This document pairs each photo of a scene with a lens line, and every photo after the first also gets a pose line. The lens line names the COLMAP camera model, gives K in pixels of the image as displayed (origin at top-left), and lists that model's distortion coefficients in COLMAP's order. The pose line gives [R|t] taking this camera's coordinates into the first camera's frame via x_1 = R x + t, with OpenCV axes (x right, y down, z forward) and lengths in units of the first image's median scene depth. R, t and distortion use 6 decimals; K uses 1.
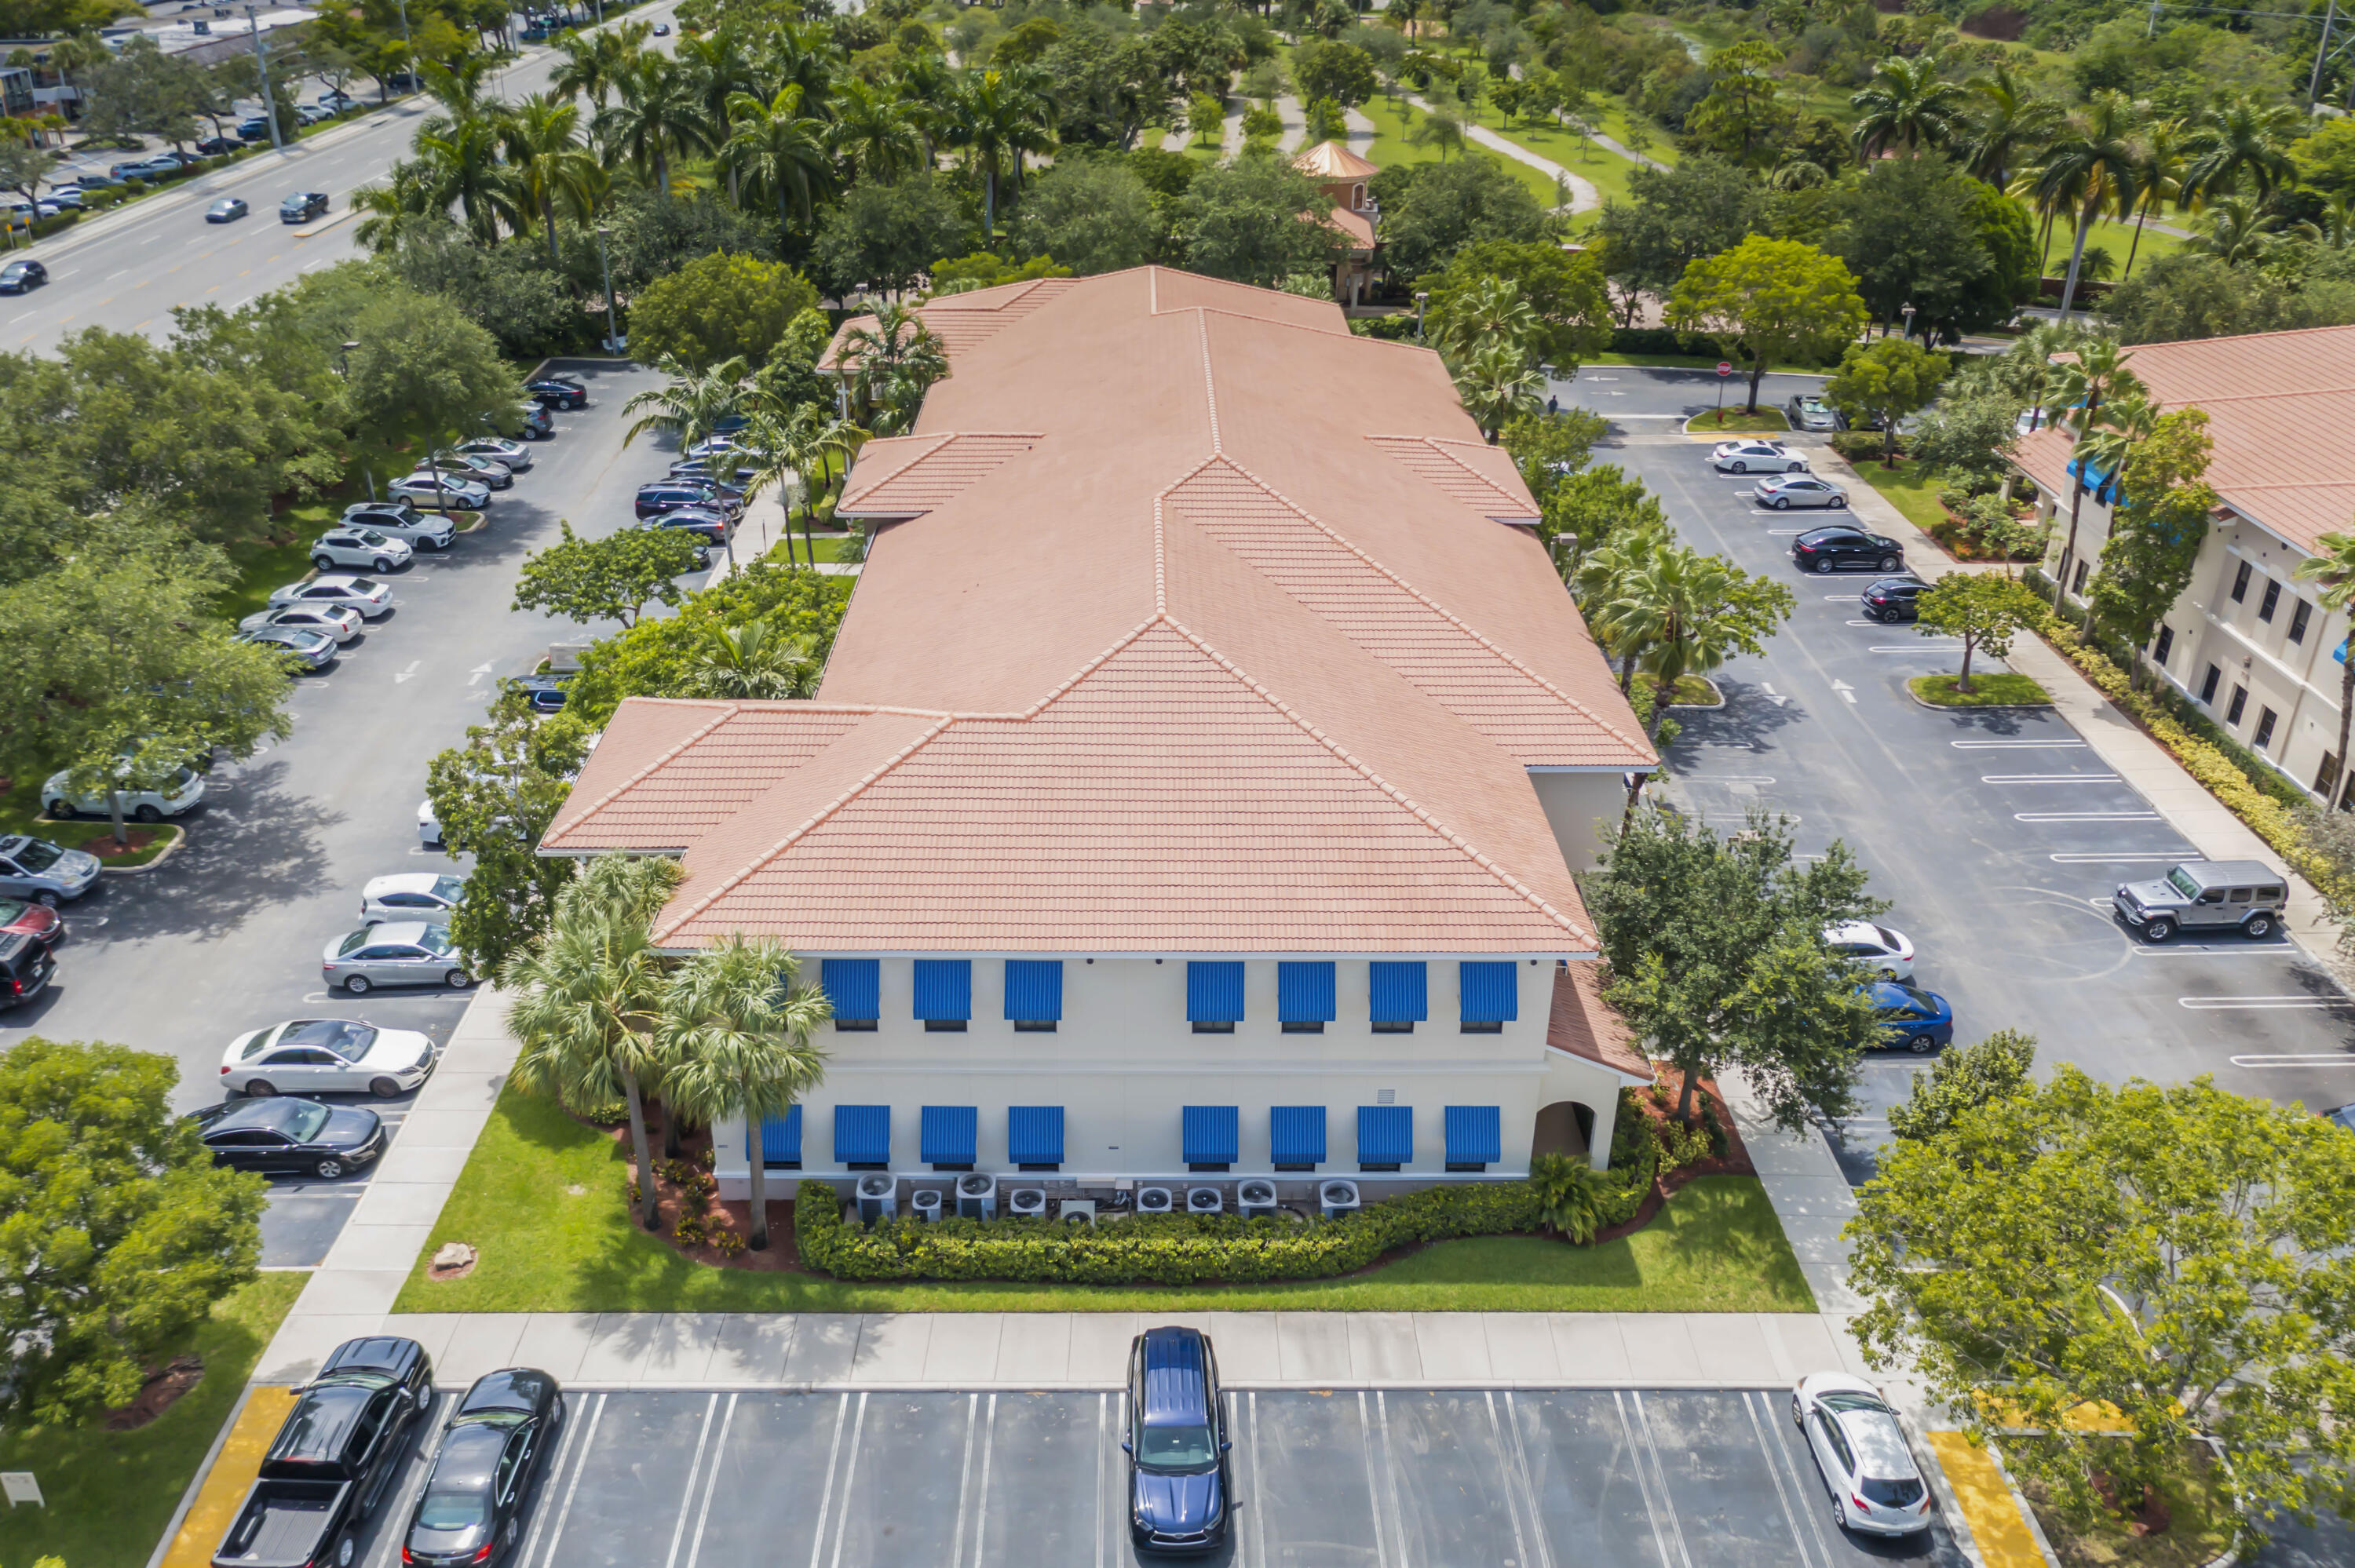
lens RADIAL K [[1817.2, 0, 1178.5], [0, 1817.2, 827.9], [0, 0, 1]] dist [-0.007541, 0.053387]
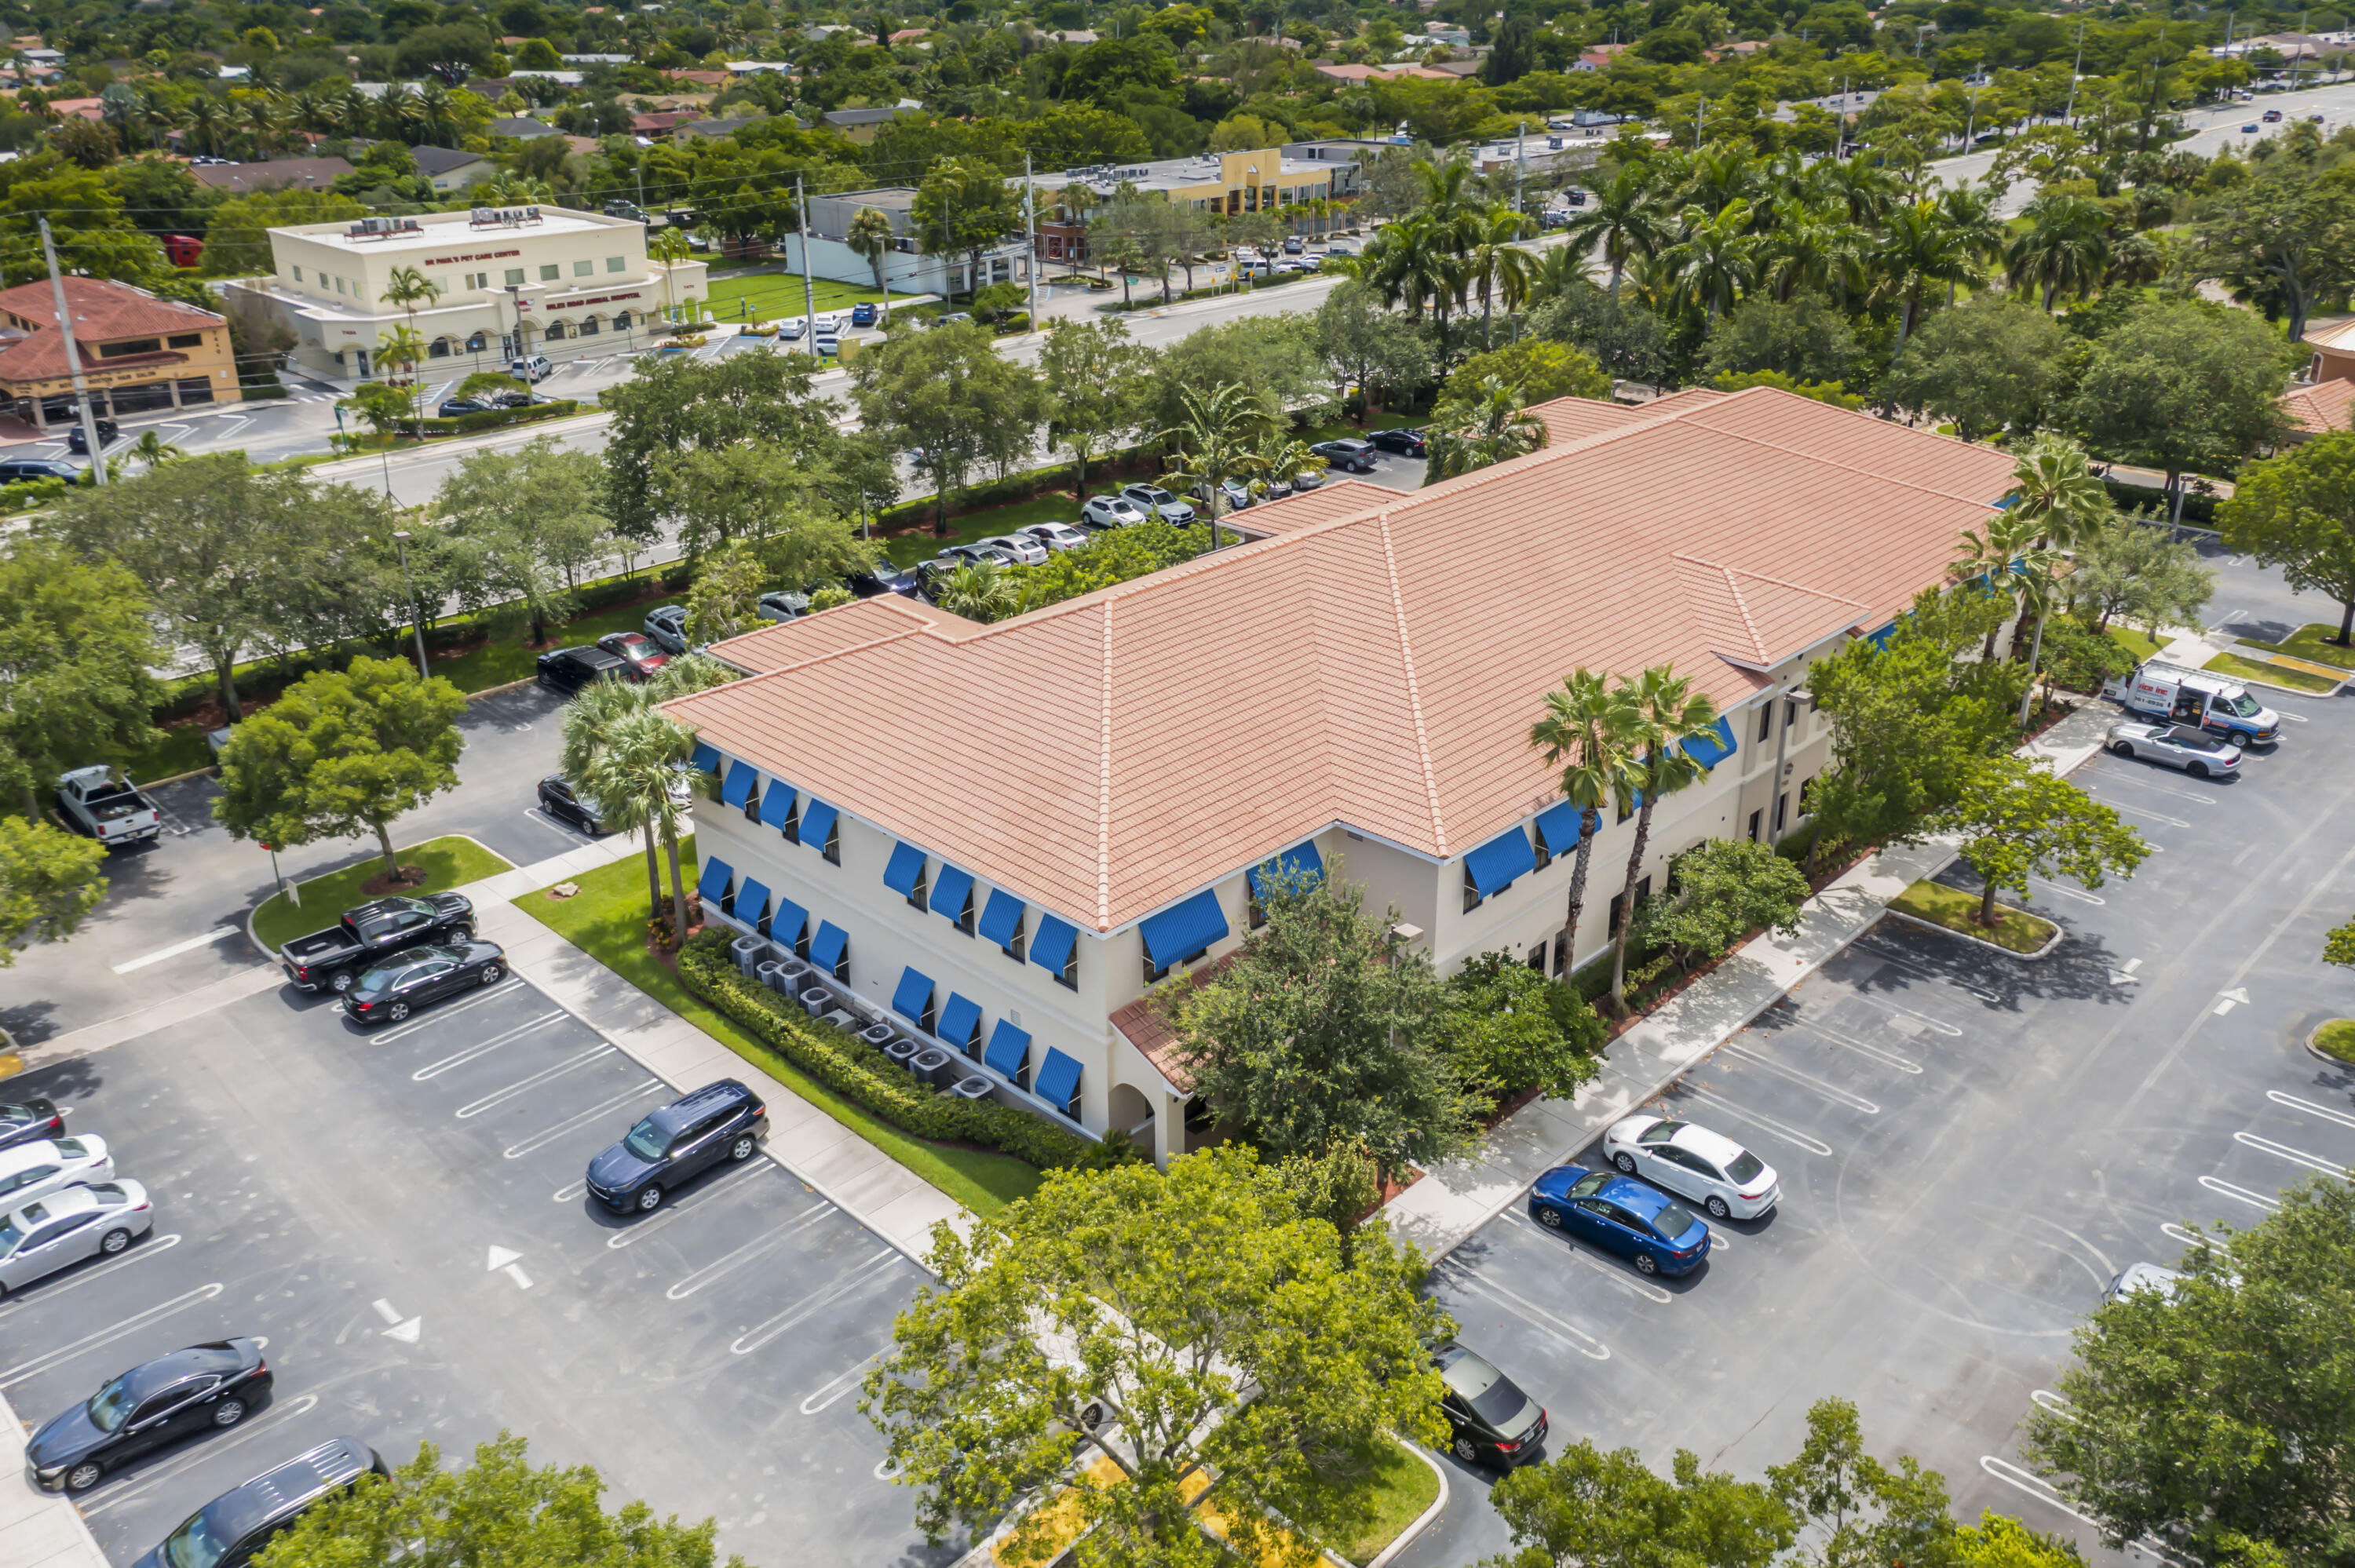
lens RADIAL K [[1817.2, 0, 1178.5], [0, 1817.2, 827.9], [0, 0, 1]] dist [-0.007541, 0.053387]
pose [[0.703178, 0.292122, -0.648232, 0.922748], [-0.333399, 0.940727, 0.062274, -0.074754], [0.628001, 0.172331, 0.758892, 0.168594]]
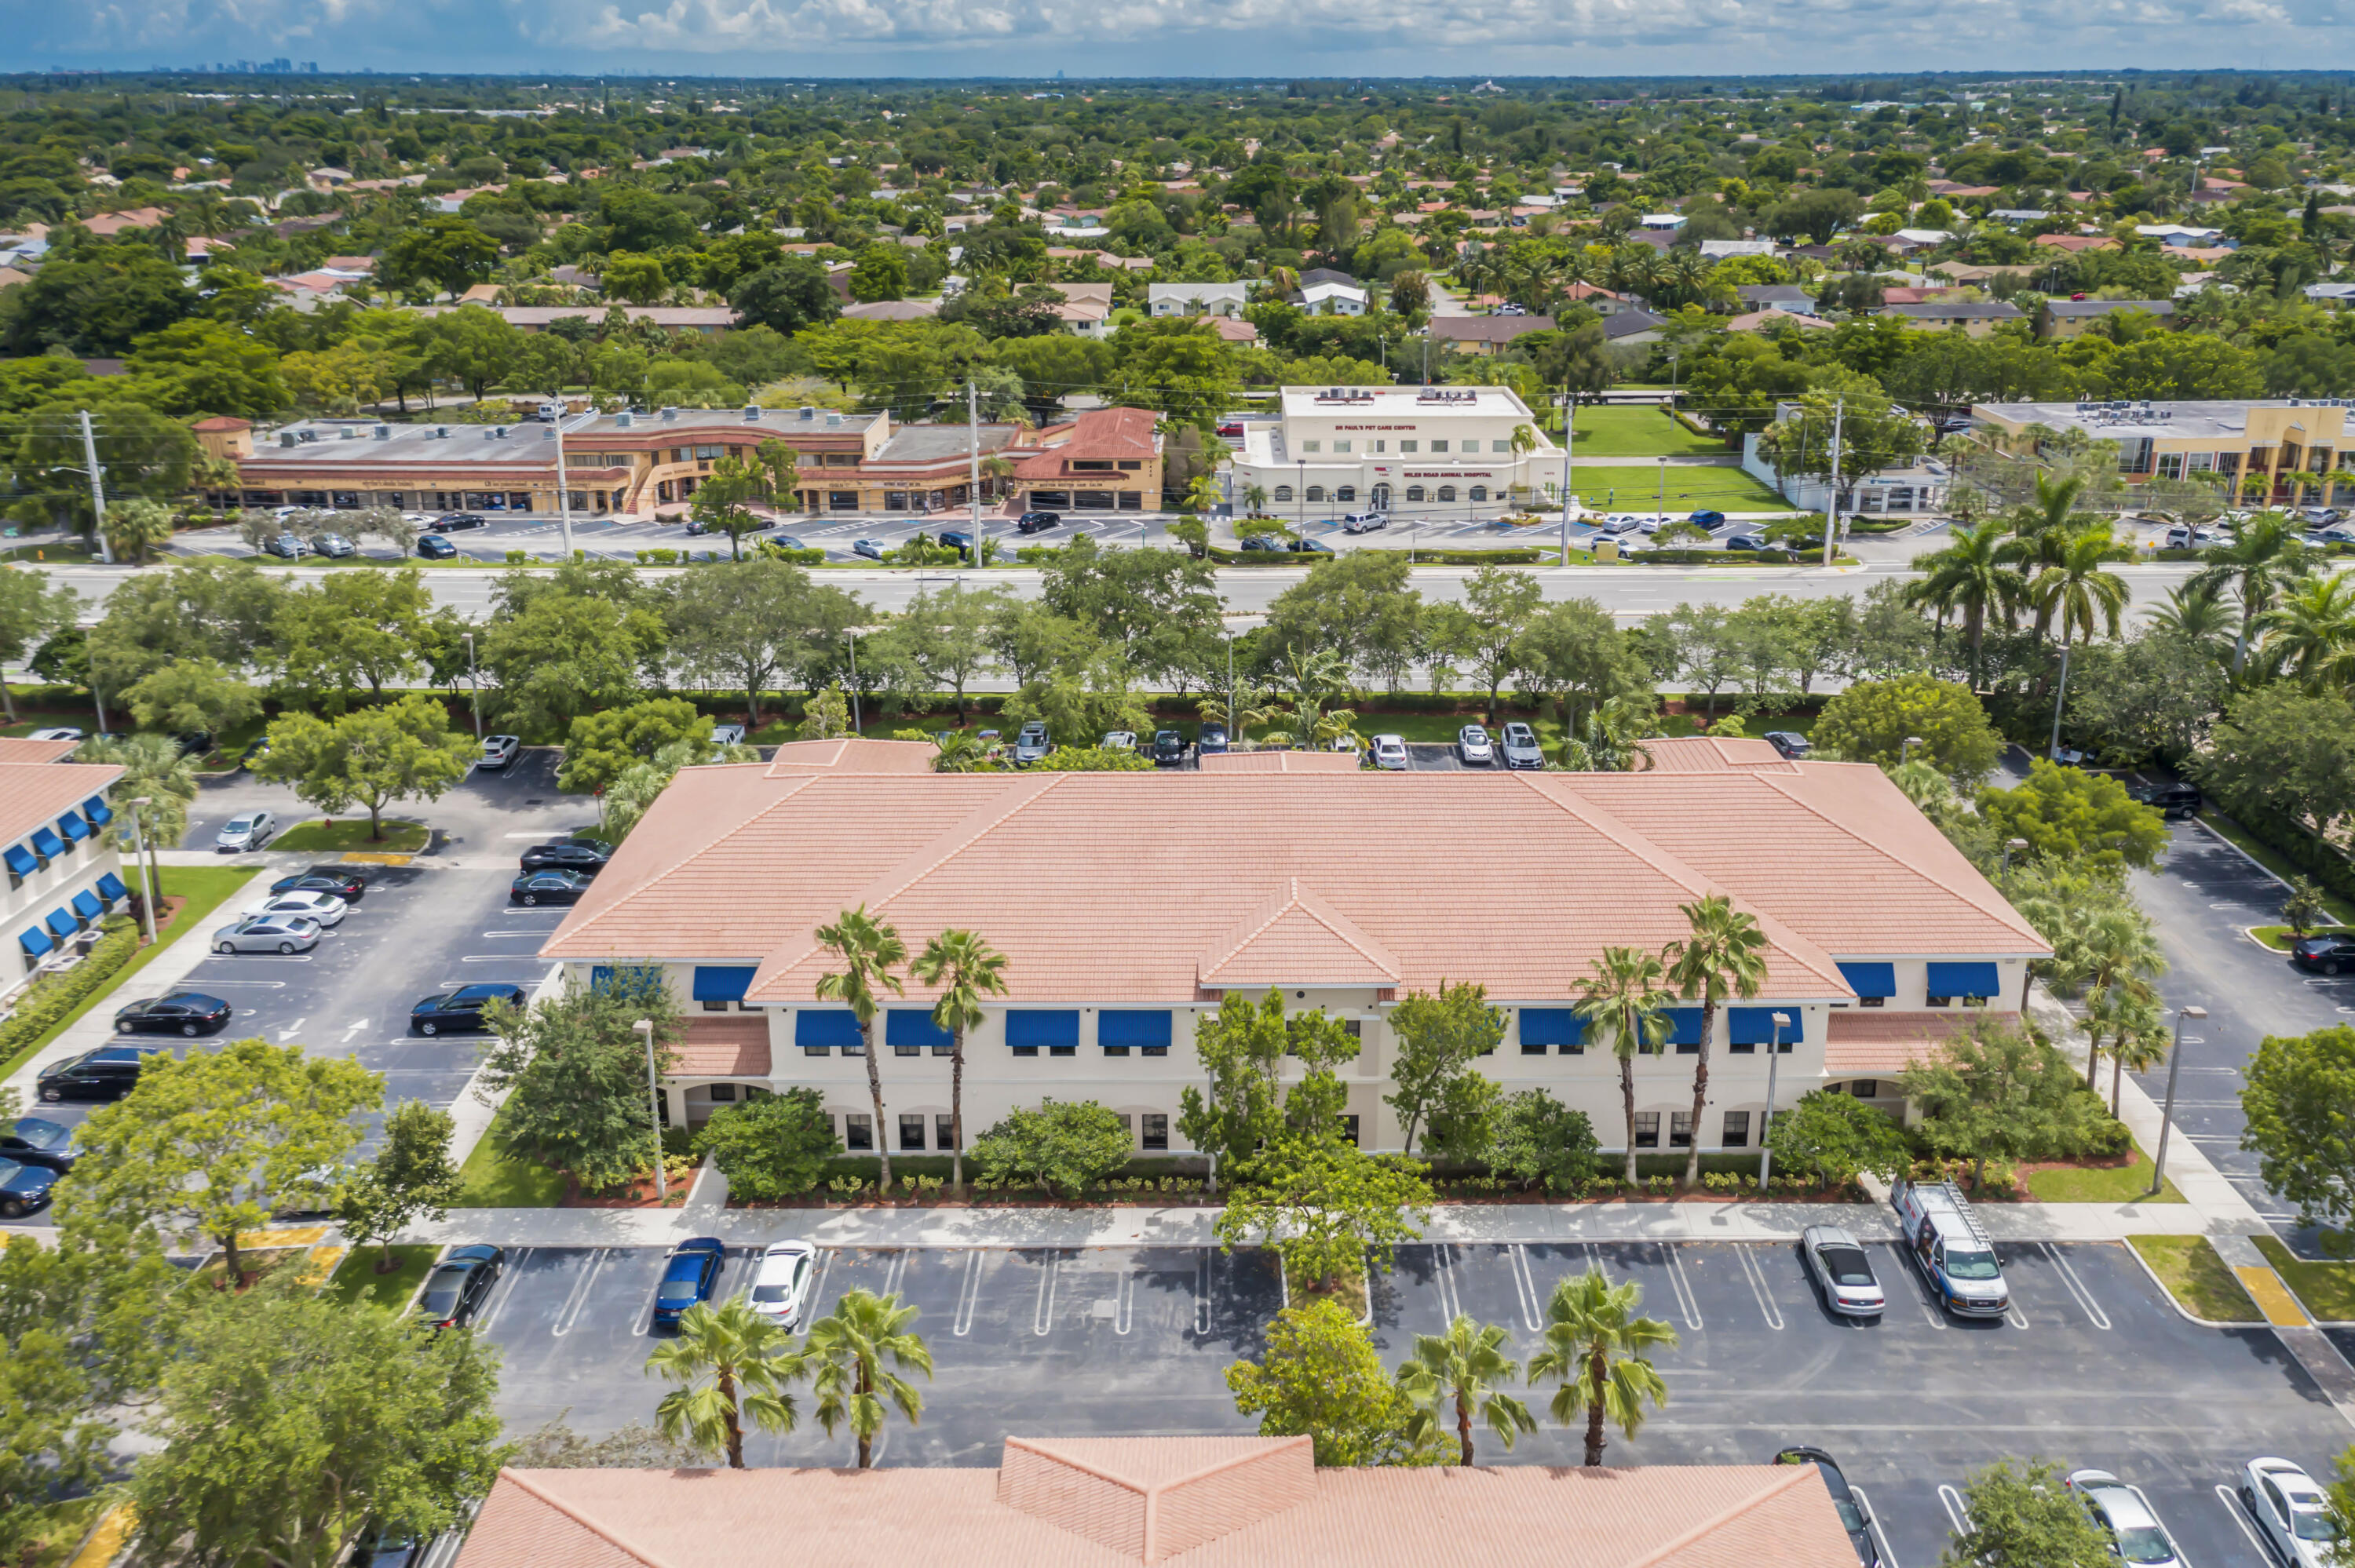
lens RADIAL K [[1846.3, 0, 1205.3], [0, 1846.3, 778.3], [0, 0, 1]] dist [-0.006248, 0.054967]
pose [[-0.029018, 0.339141, -0.940288, 1.664374], [-0.482128, 0.819280, 0.310375, -0.810440], [0.875620, 0.462346, 0.139736, 1.074001]]
